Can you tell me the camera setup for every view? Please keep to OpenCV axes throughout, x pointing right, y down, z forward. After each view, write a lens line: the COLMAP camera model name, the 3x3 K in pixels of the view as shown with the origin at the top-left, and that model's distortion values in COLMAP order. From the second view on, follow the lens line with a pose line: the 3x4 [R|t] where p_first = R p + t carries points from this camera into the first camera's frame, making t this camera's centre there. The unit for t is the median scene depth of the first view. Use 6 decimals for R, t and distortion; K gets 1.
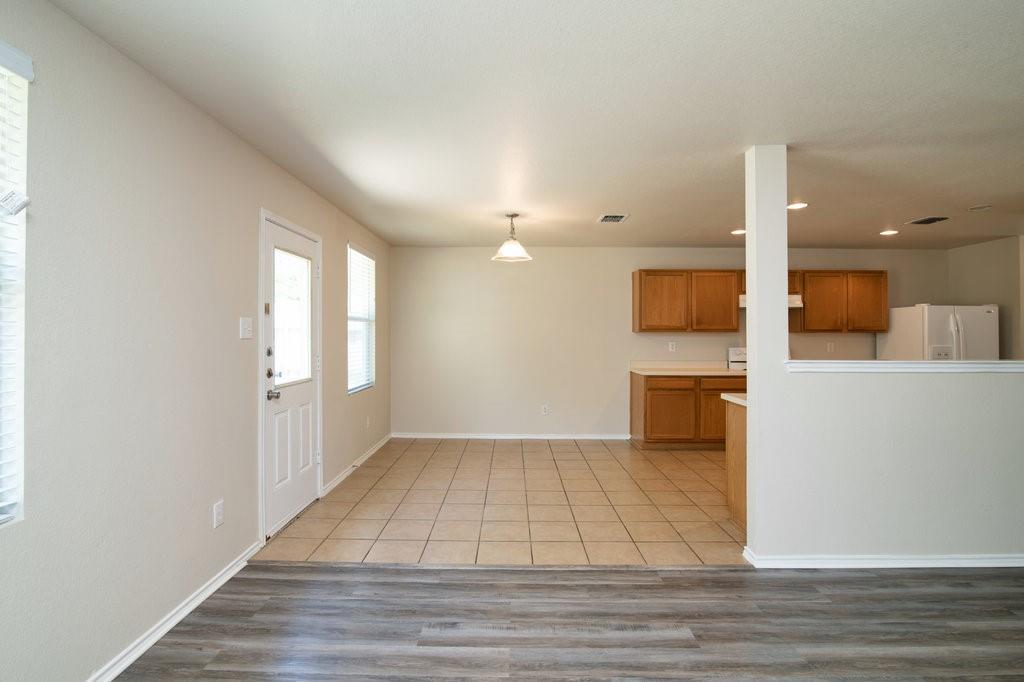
lens RADIAL K [[475.5, 0, 509.9], [0, 475.5, 329.1], [0, 0, 1]] dist [-0.015421, 0.000324]
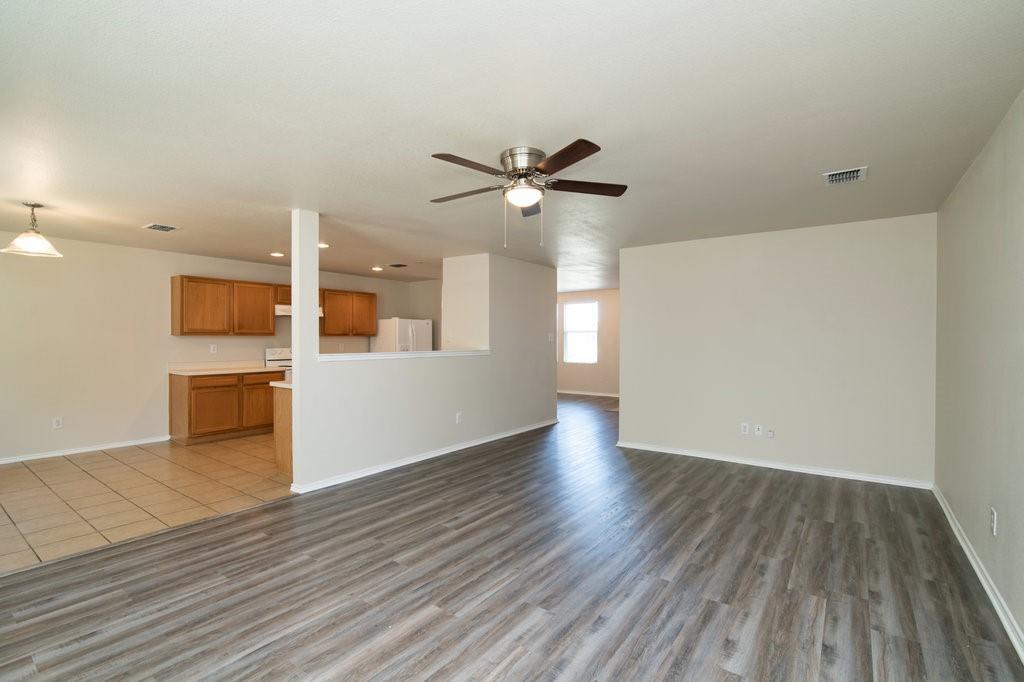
lens RADIAL K [[470.2, 0, 512.0], [0, 470.2, 341.0], [0, 0, 1]] dist [-0.018103, -0.000078]
pose [[0.582832, -0.006993, 0.812562, -0.176302], [-0.007935, 0.999866, 0.014296, -0.001996], [-0.812554, -0.014780, 0.582699, -0.245767]]
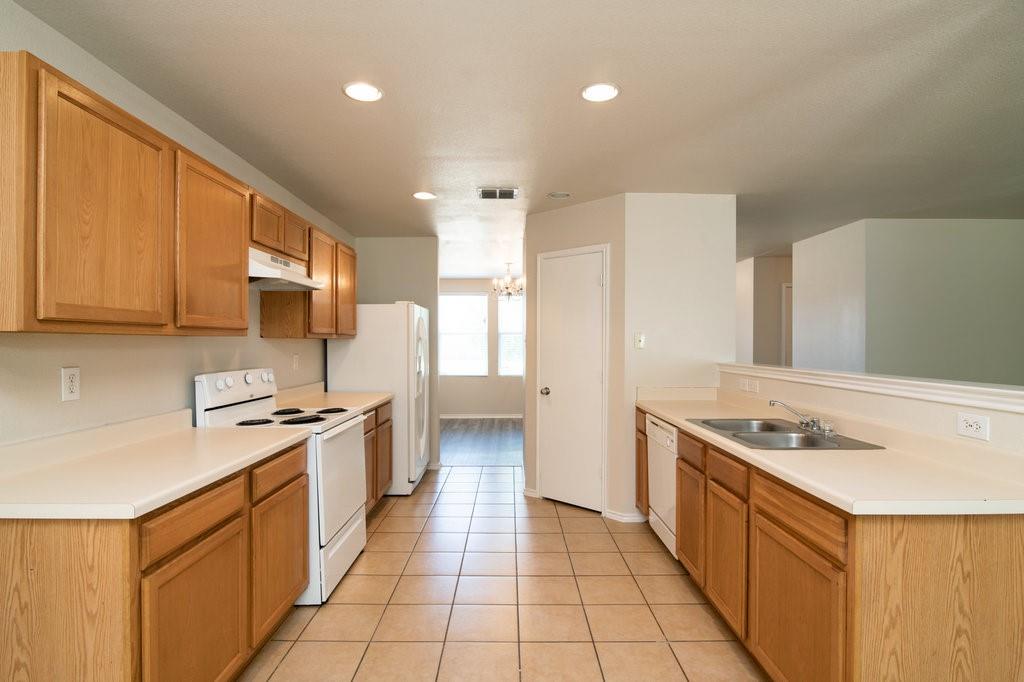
lens RADIAL K [[535.6, 0, 512.0], [0, 535.6, 341.0], [0, 0, 1]] dist [0.000370, 0.000112]
pose [[-0.010768, 0.000539, 0.999942, 0.021893], [-0.011798, 0.999930, -0.000666, 0.010696], [-0.999872, -0.011805, -0.010761, 1.008342]]
